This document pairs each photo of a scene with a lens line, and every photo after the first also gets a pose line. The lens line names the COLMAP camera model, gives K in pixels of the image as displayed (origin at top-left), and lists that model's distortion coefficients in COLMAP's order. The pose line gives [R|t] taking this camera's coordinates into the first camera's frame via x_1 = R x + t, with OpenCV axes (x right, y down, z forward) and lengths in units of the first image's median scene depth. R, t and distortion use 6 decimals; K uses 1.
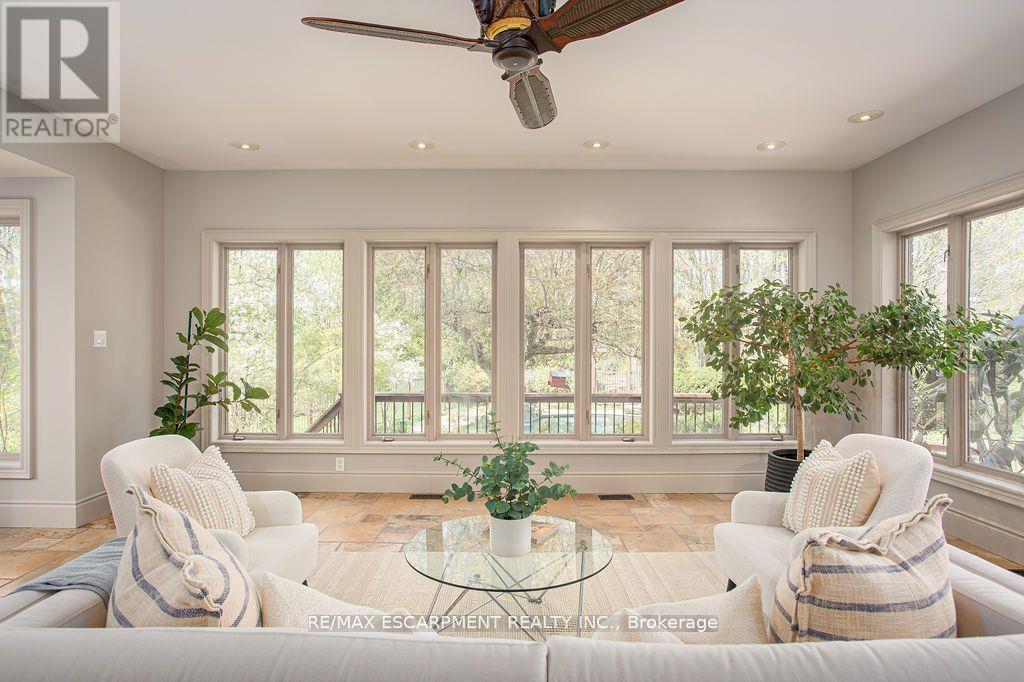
lens RADIAL K [[515.4, 0, 514.2], [0, 515.4, 342.9], [0, 0, 1]] dist [0.000092, 0.001067]
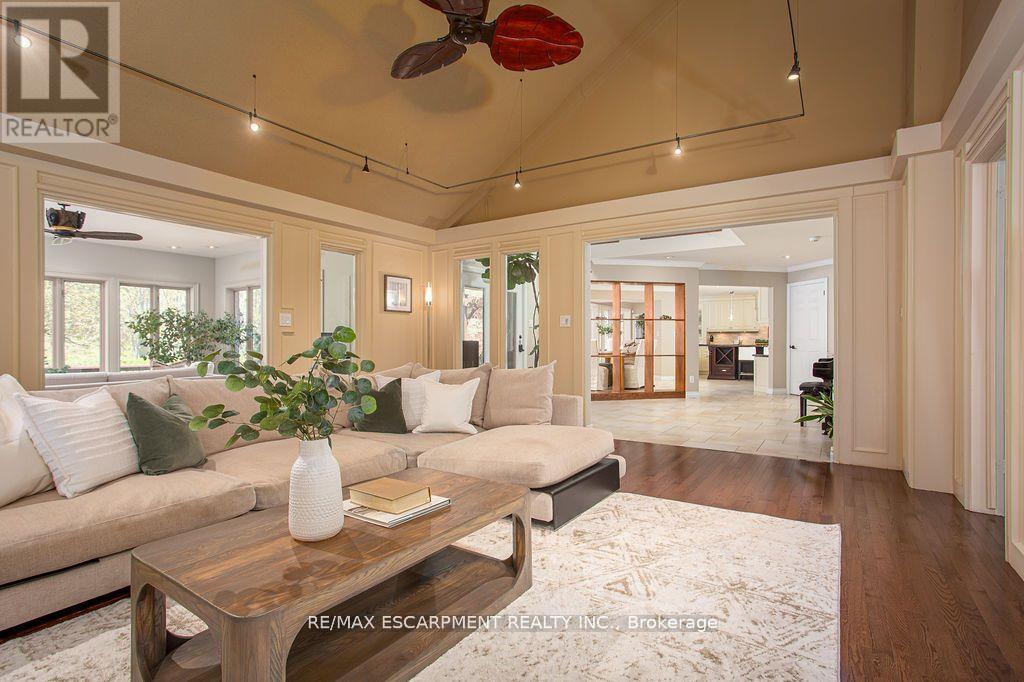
lens RADIAL K [[515.4, 0, 517.3], [0, 515.4, 342.7], [0, 0, 1]] dist [0.000092, 0.001067]
pose [[0.559921, -0.007179, 0.828515, -0.487158], [0.008420, 0.999960, 0.002974, 0.040382], [-0.828503, 0.005311, 0.559960, -1.389101]]
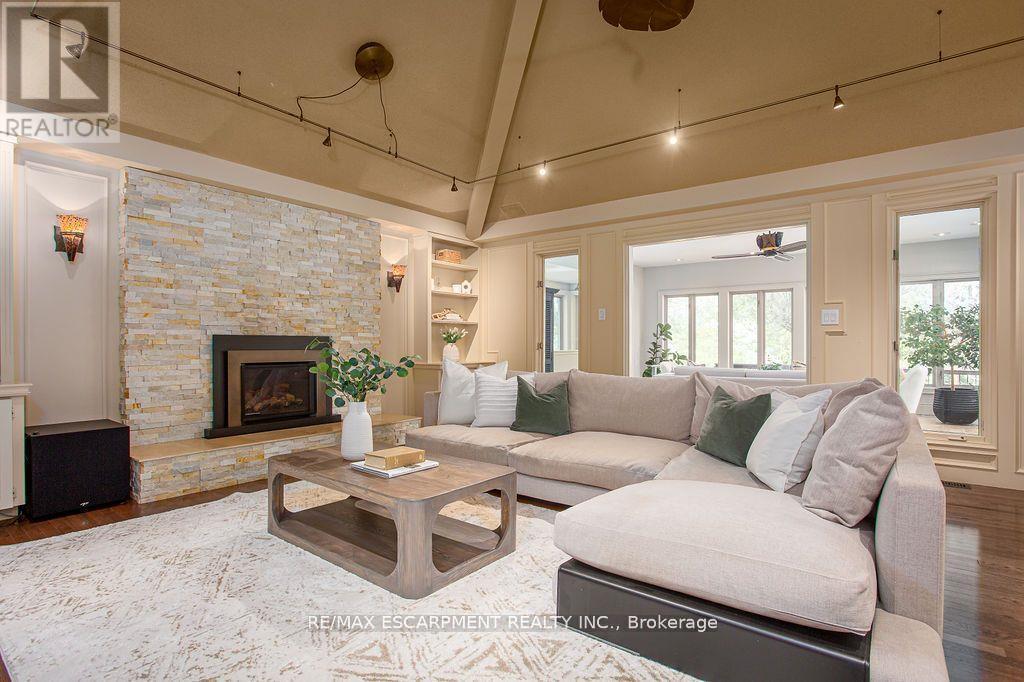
lens RADIAL K [[515.4, 0, 510.2], [0, 515.4, 345.7], [0, 0, 1]] dist [0.000092, 0.001067]
pose [[0.773475, 0.001185, -0.633826, 0.429367], [-0.000173, 0.999999, 0.001659, 0.039472], [0.633827, -0.001174, 0.773474, -1.438708]]
